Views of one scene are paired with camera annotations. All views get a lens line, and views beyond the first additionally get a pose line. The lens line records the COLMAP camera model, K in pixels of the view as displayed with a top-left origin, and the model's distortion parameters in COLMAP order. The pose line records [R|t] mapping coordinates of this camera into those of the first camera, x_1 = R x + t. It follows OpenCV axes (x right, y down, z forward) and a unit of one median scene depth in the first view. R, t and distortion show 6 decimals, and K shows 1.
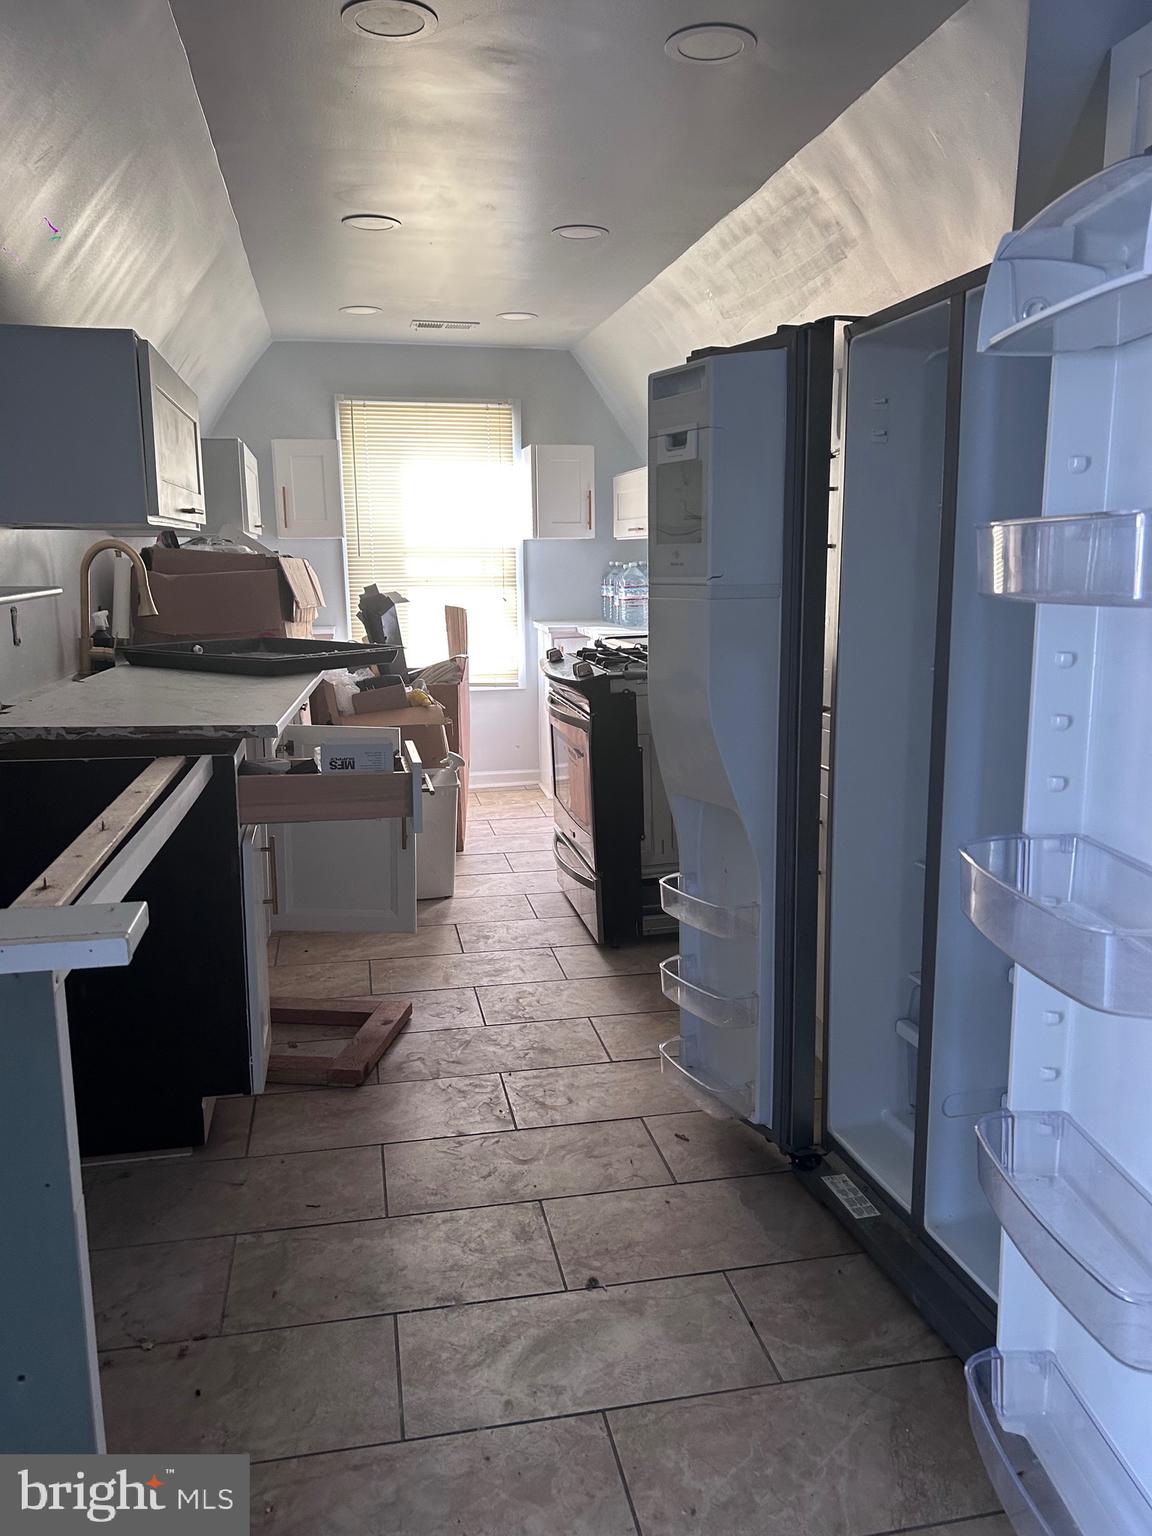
lens RADIAL K [[1170.1, 0, 581.4], [0, 1170.1, 768.2], [0, 0, 1]] dist [0.033074, -0.001446]
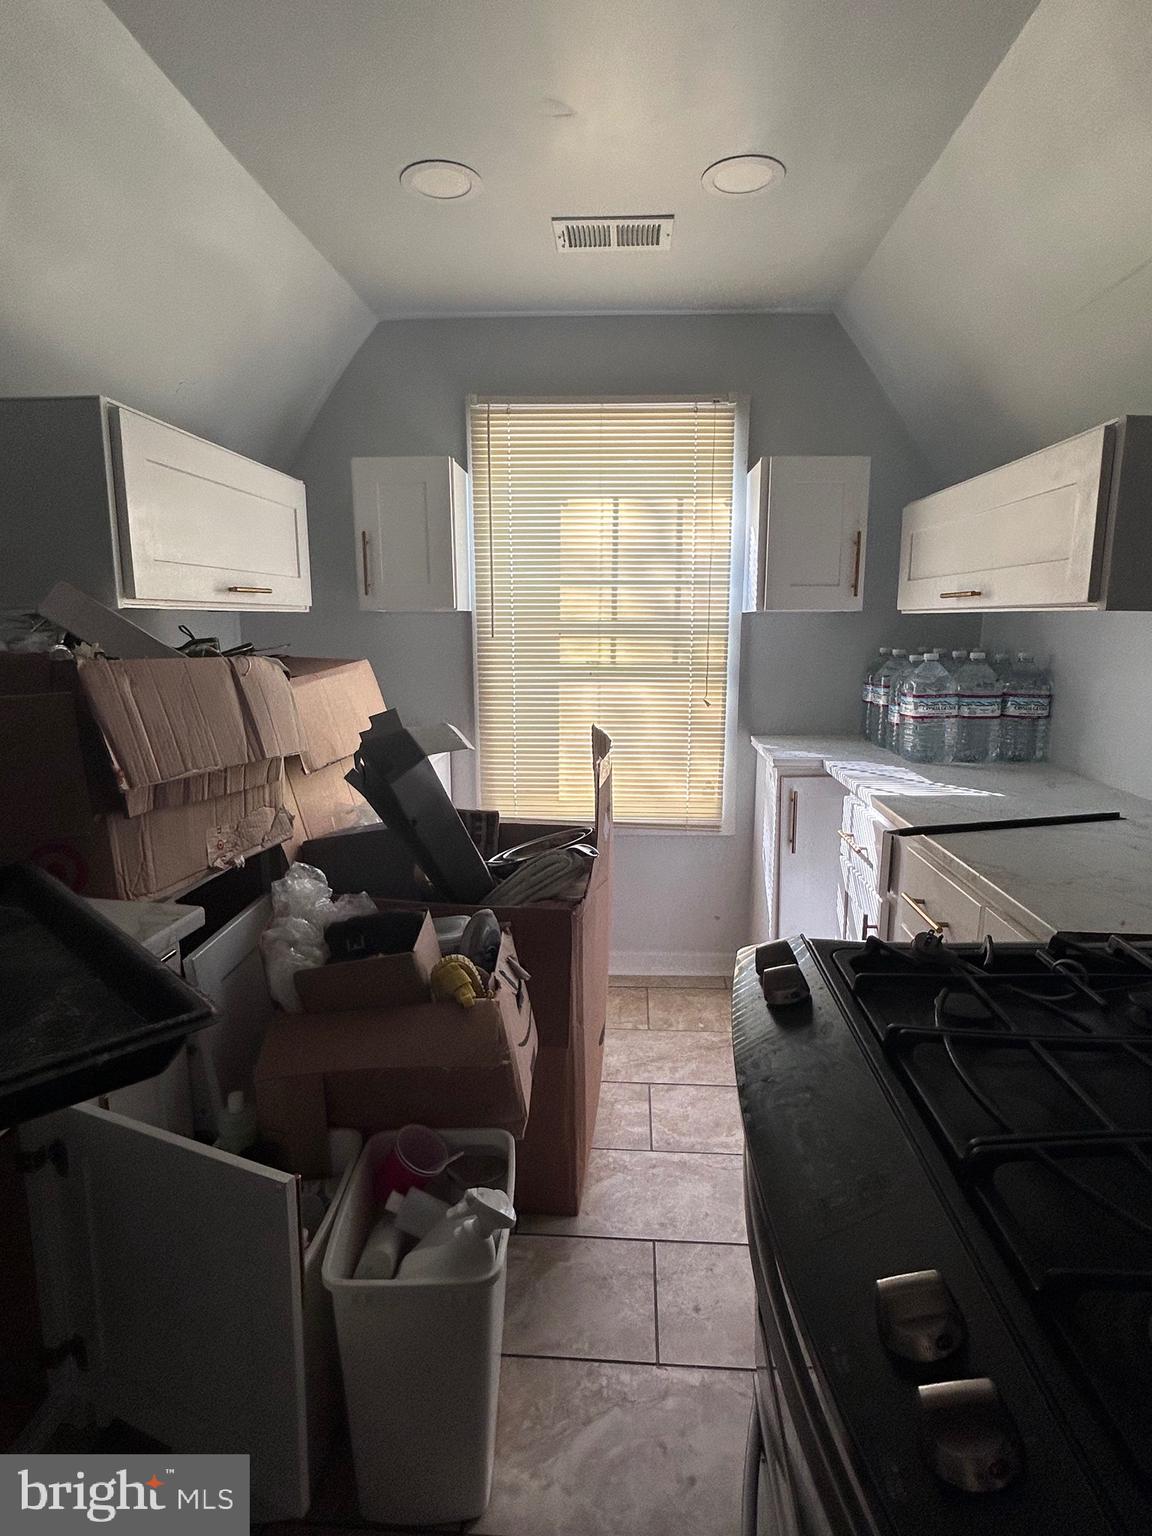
lens RADIAL K [[822.9, 0, 570.2], [0, 822.9, 771.8], [0, 0, 1]] dist [-0.003233, -0.000206]
pose [[0.962064, 0.054517, -0.267320, -0.015398], [-0.054154, 0.998494, 0.008736, -0.109304], [0.267393, 0.006072, 0.963568, 0.554722]]
